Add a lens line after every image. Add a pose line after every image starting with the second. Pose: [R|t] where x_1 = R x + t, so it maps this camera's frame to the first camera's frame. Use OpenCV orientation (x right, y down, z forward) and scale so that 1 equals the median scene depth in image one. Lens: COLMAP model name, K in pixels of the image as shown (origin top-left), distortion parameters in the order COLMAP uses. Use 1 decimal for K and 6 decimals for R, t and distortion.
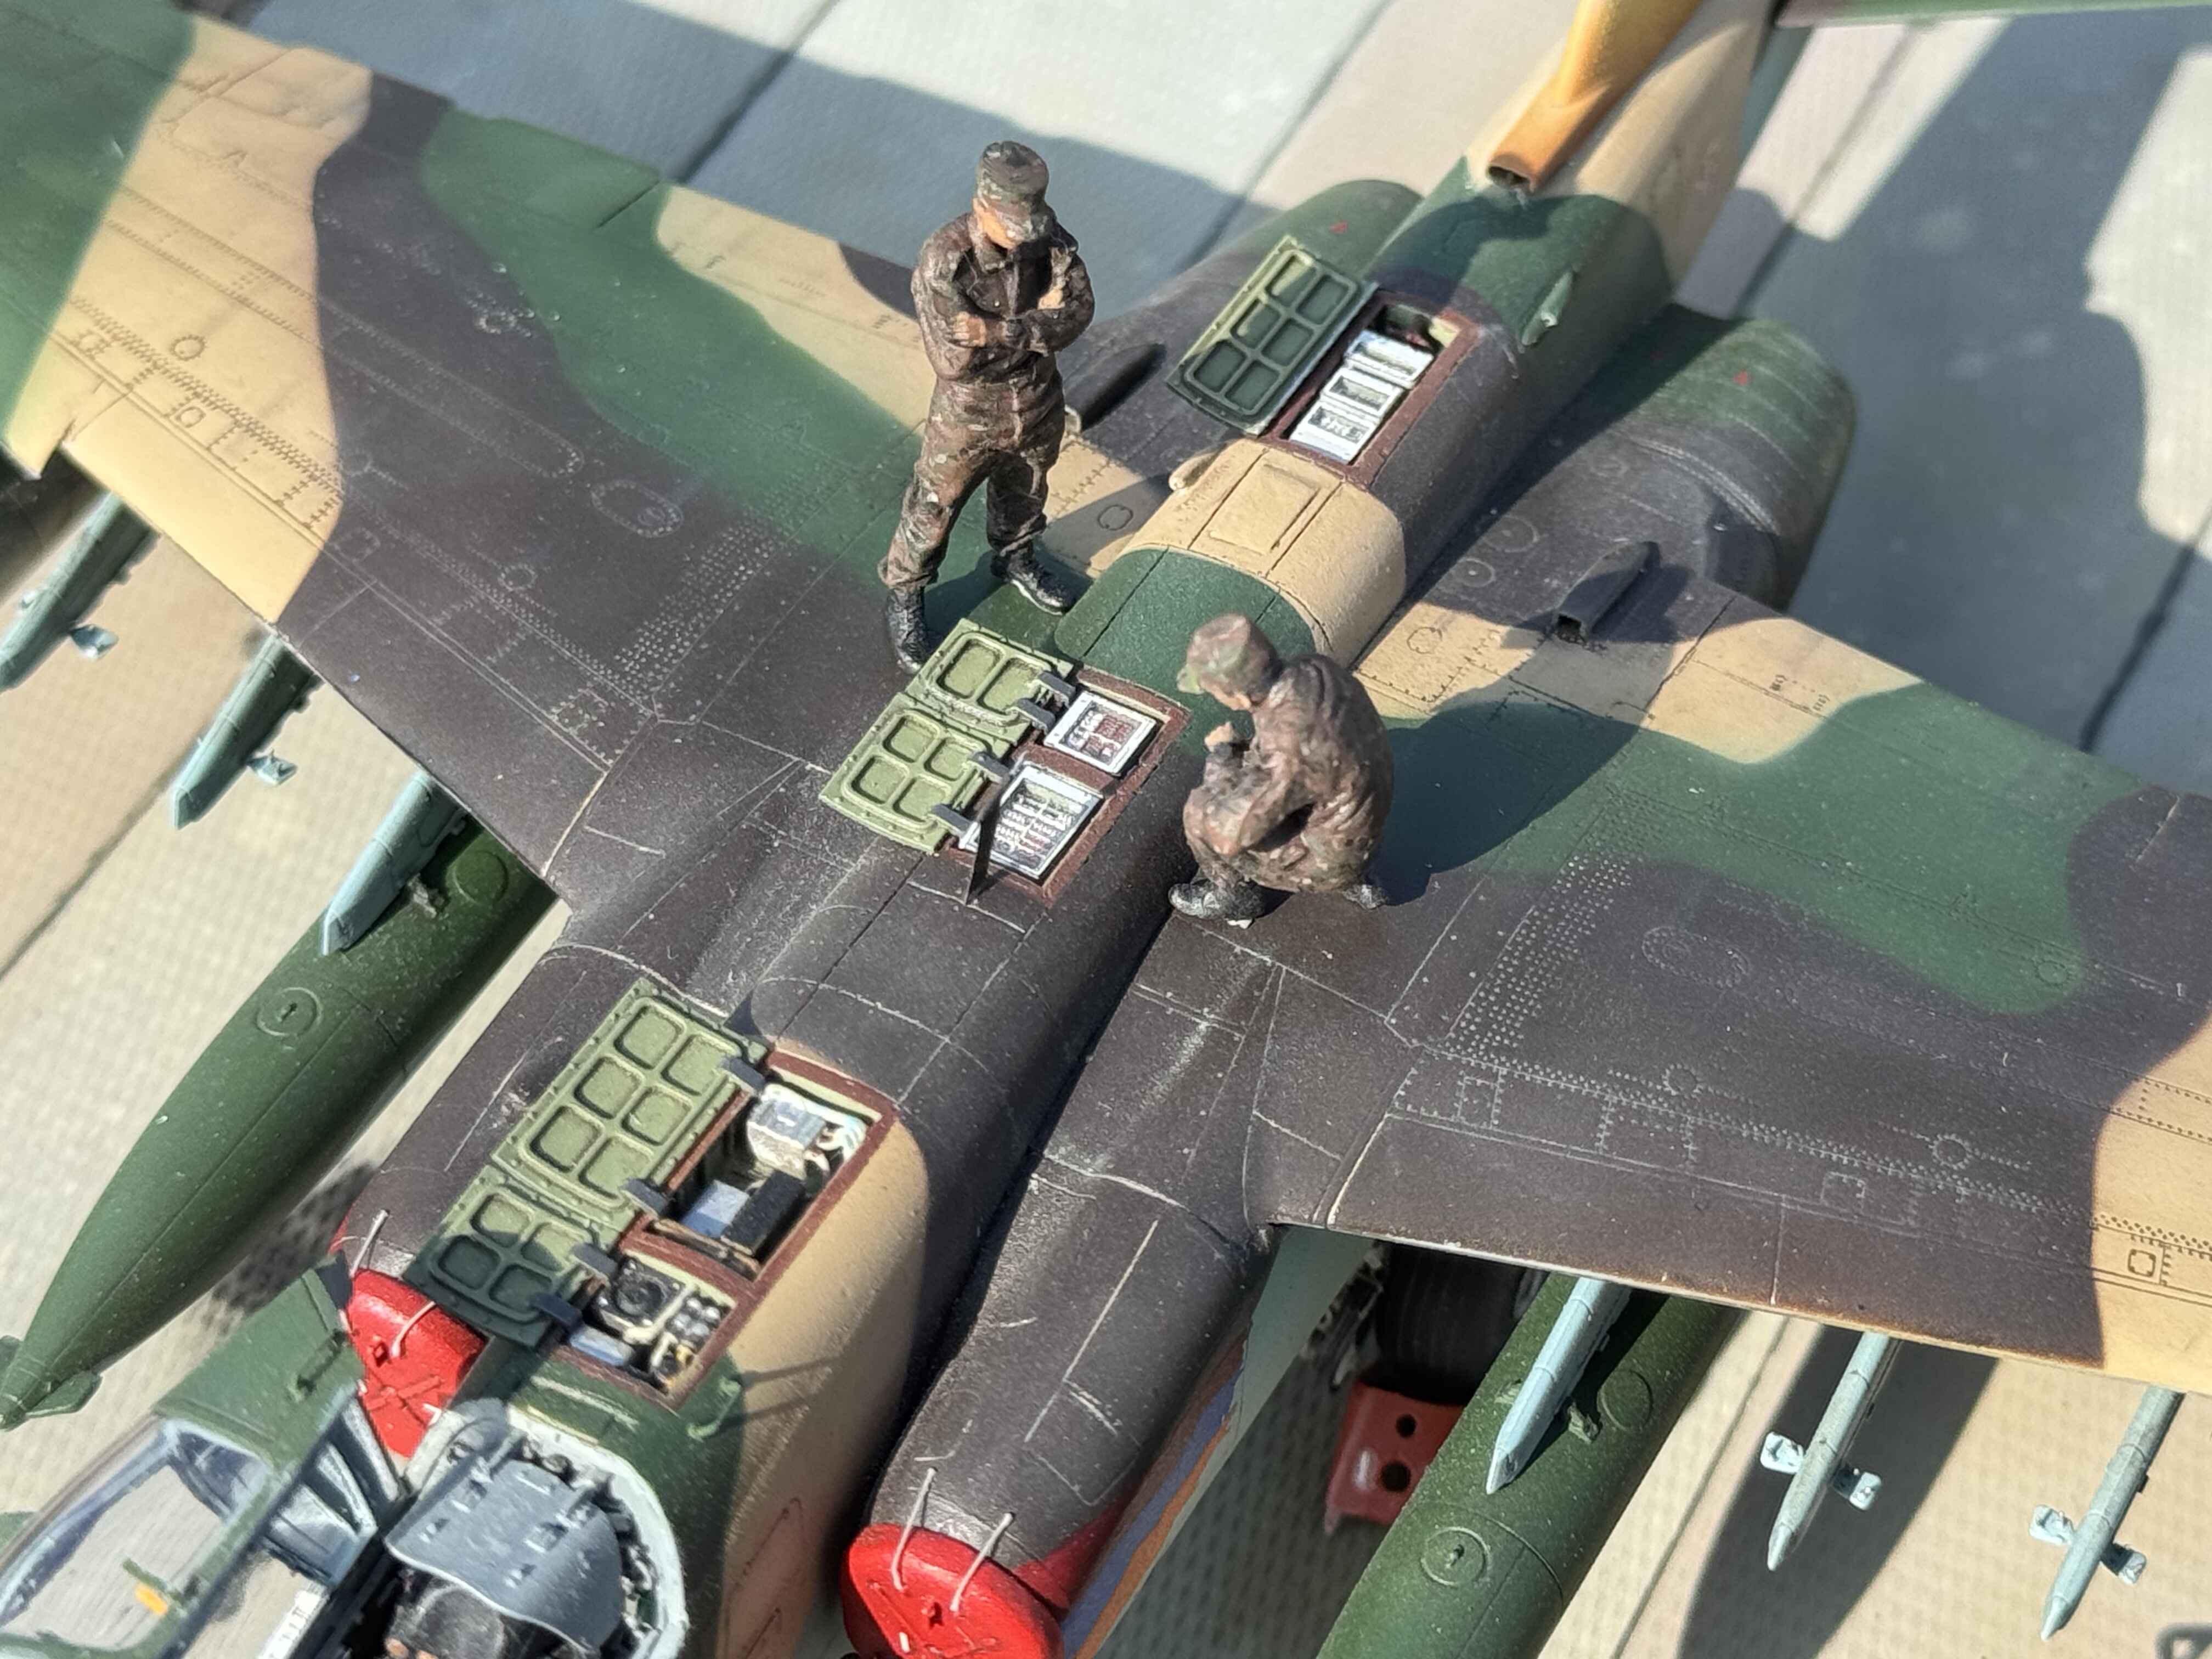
lens RADIAL K [[5204.9, 0, 1263.4], [0, 5204.9, 538.5], [0, 0, 1]] dist [0.127520, -0.064237]
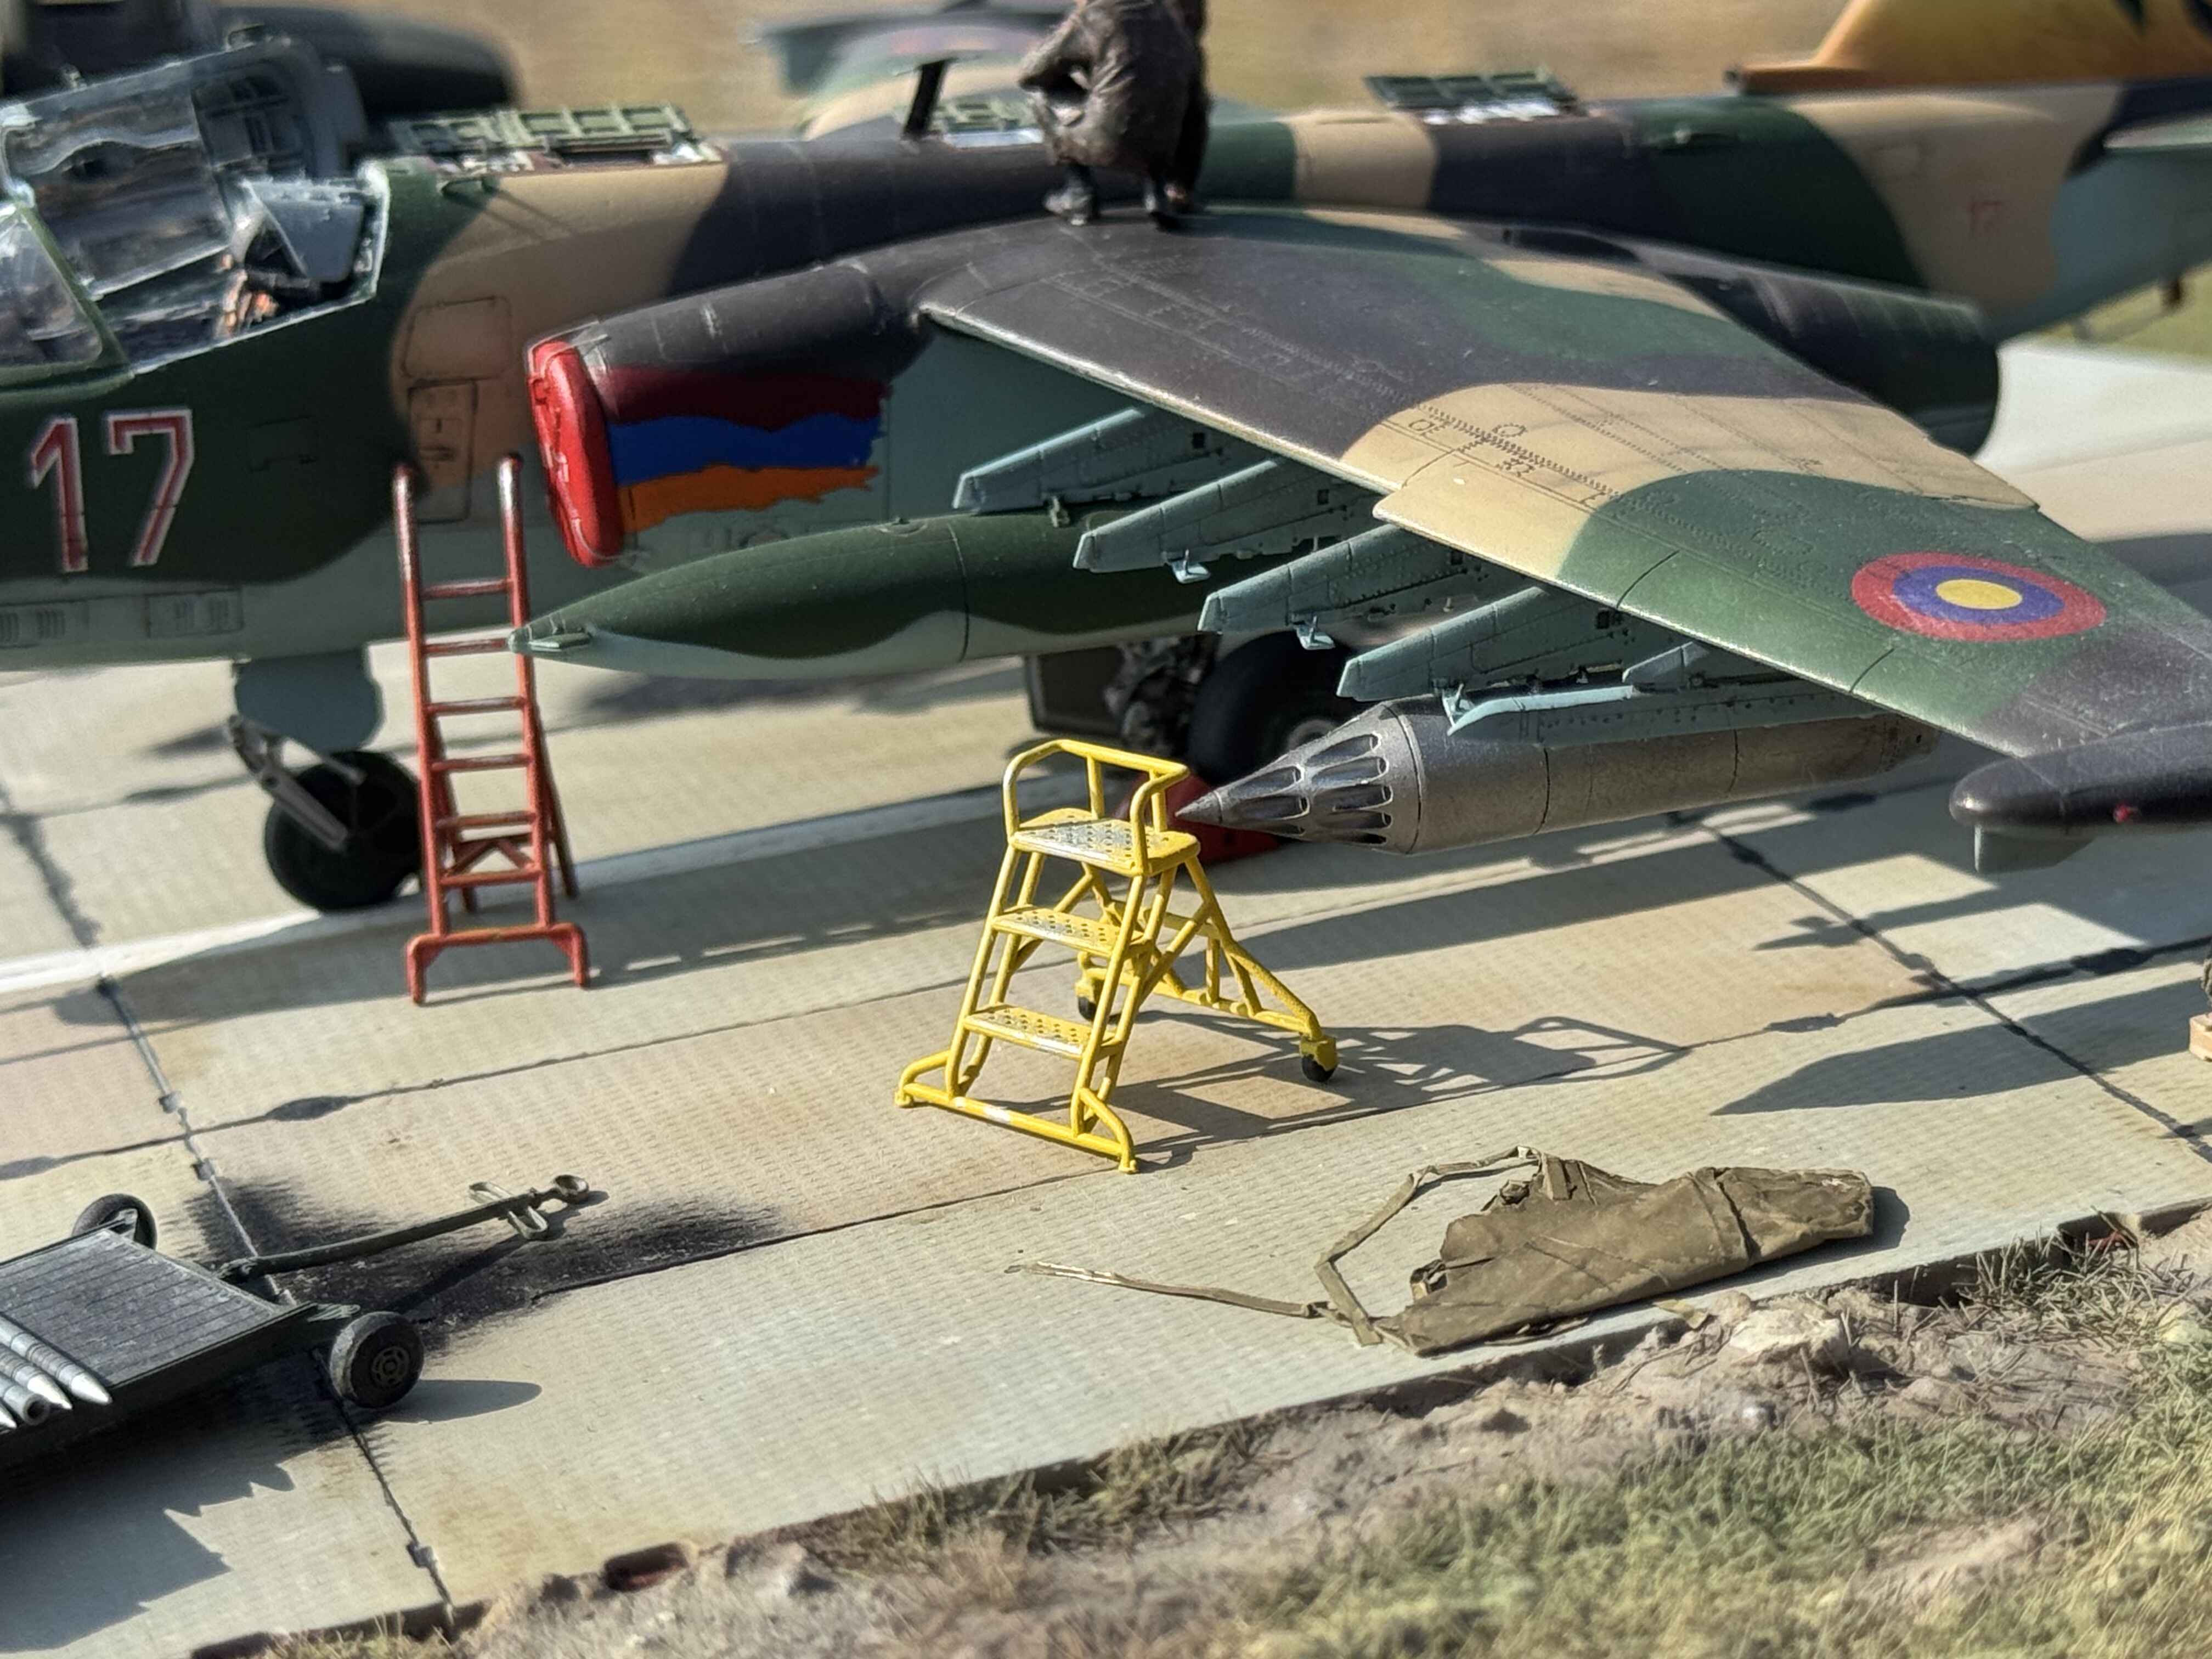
lens RADIAL K [[5126.6, 0, 1169.5], [0, 5126.6, 785.0], [0, 0, 1]] dist [0.132151, 0.413960]
pose [[0.732175, 0.152550, -0.663813, 0.892903], [-0.449676, 0.840269, -0.302885, 0.572697], [0.511577, 0.520266, 0.683822, 0.179337]]
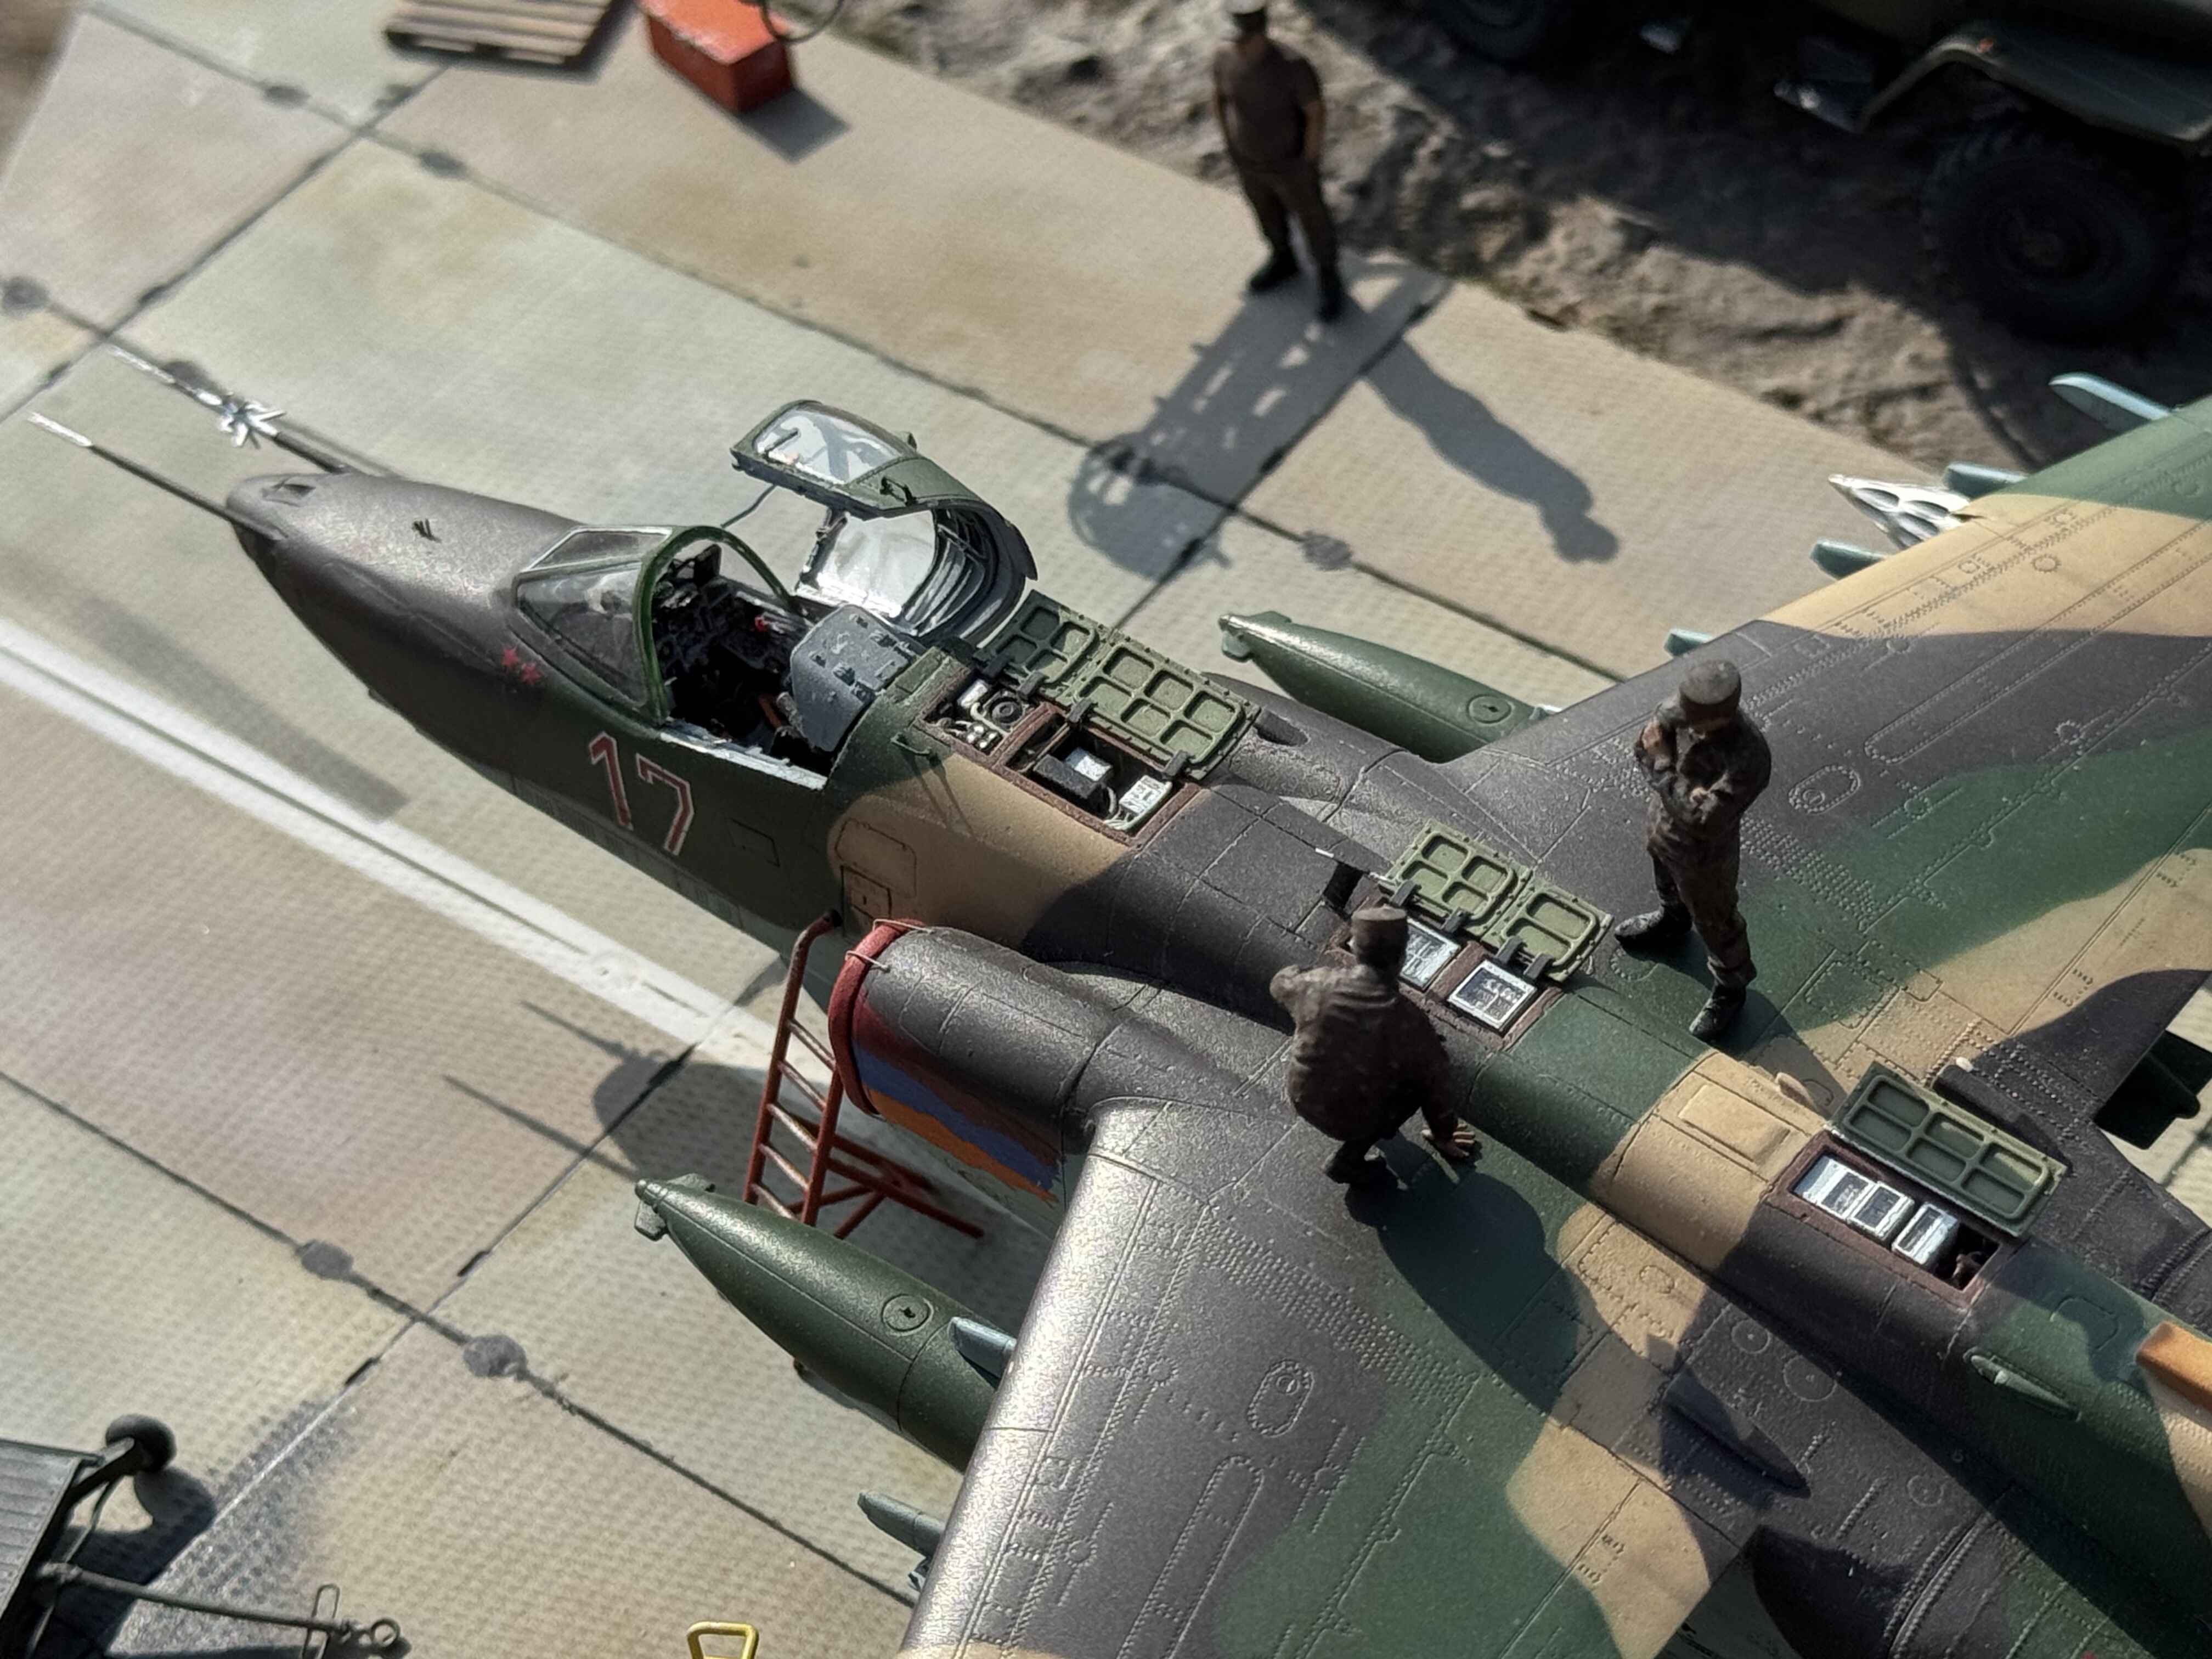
lens RADIAL K [[5126.6, 0, 1169.5], [0, 5126.6, 785.0], [0, 0, 1]] dist [0.132151, 0.413960]
pose [[-0.174720, 0.701085, -0.691341, 0.821358], [-0.668602, 0.430960, 0.606007, -0.699050], [0.722803, 0.568113, 0.393450, 0.406931]]
